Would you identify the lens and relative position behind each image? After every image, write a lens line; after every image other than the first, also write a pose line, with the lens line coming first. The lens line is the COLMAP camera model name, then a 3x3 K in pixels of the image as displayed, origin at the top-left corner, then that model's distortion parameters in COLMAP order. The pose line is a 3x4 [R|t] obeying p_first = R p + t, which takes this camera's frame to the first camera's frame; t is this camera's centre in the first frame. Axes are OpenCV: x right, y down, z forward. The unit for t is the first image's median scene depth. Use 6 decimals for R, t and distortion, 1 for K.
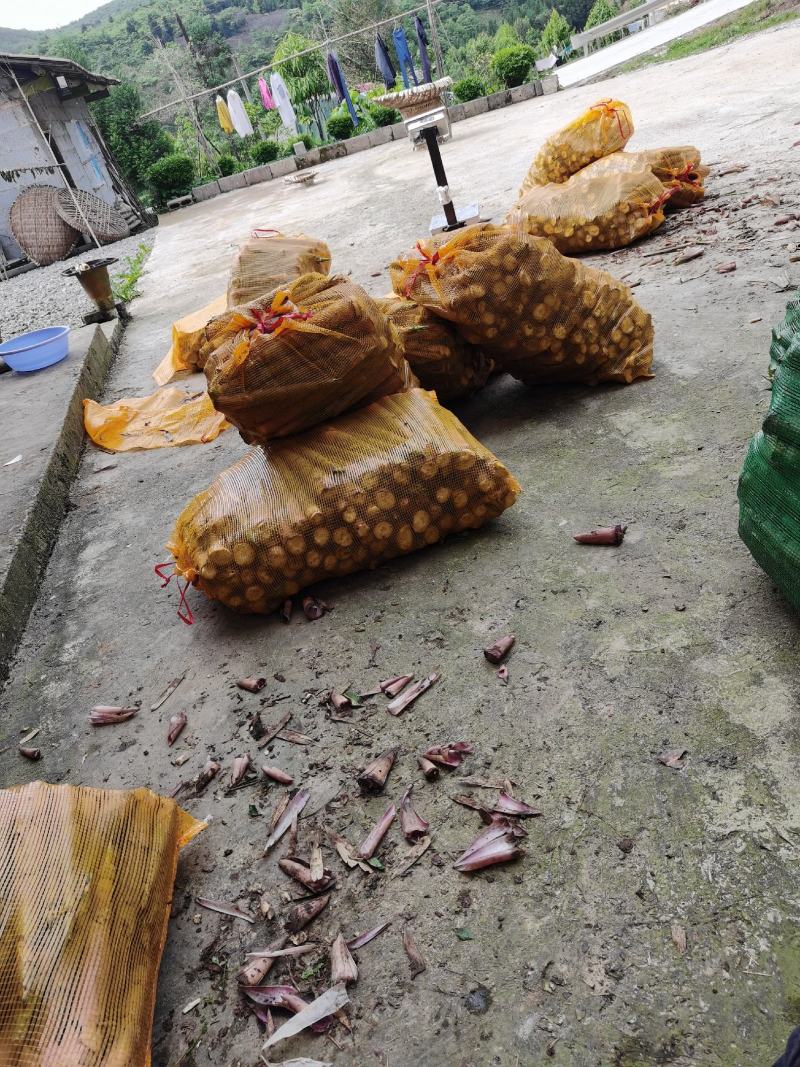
lens RADIAL K [[786.9, 0, 414.4], [0, 786.9, 531.3], [0, 0, 1]] dist [-0.001582, -0.010762]
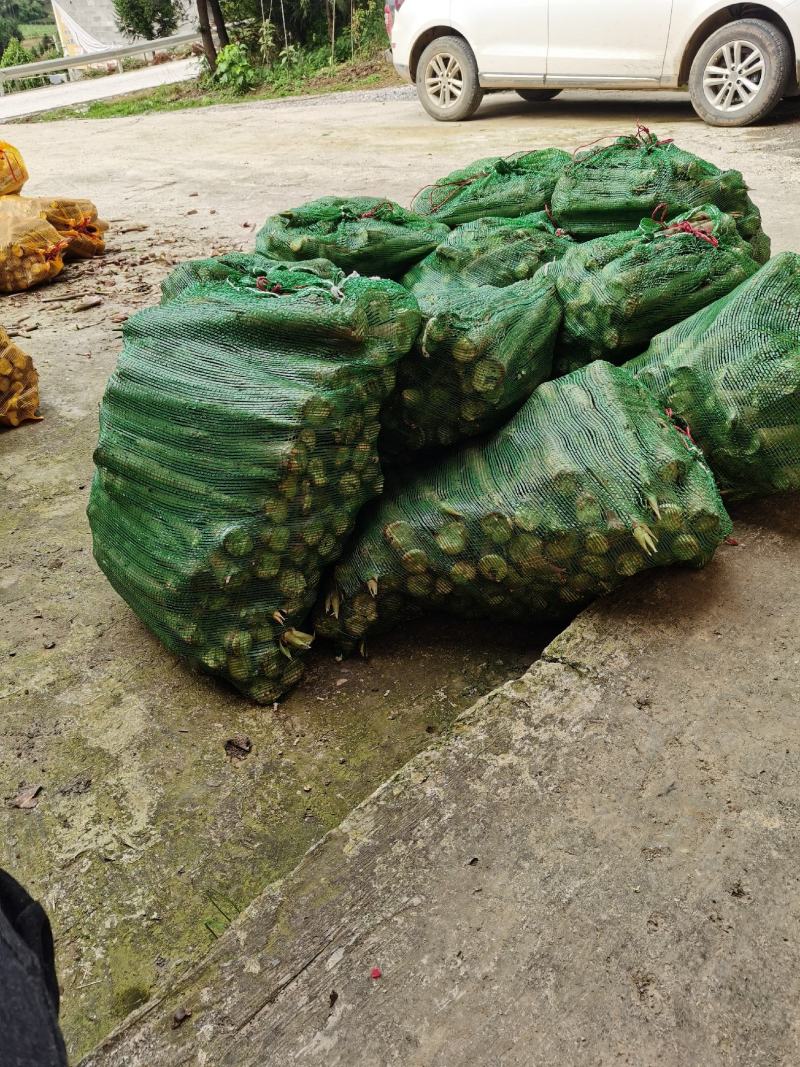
lens RADIAL K [[786.9, 0, 414.4], [0, 786.9, 531.3], [0, 0, 1]] dist [-0.001582, -0.010762]
pose [[0.814798, -0.083363, 0.573721, 0.106422], [0.121330, 0.992213, -0.028142, 0.025972], [-0.566907, 0.092540, 0.818567, -0.055411]]
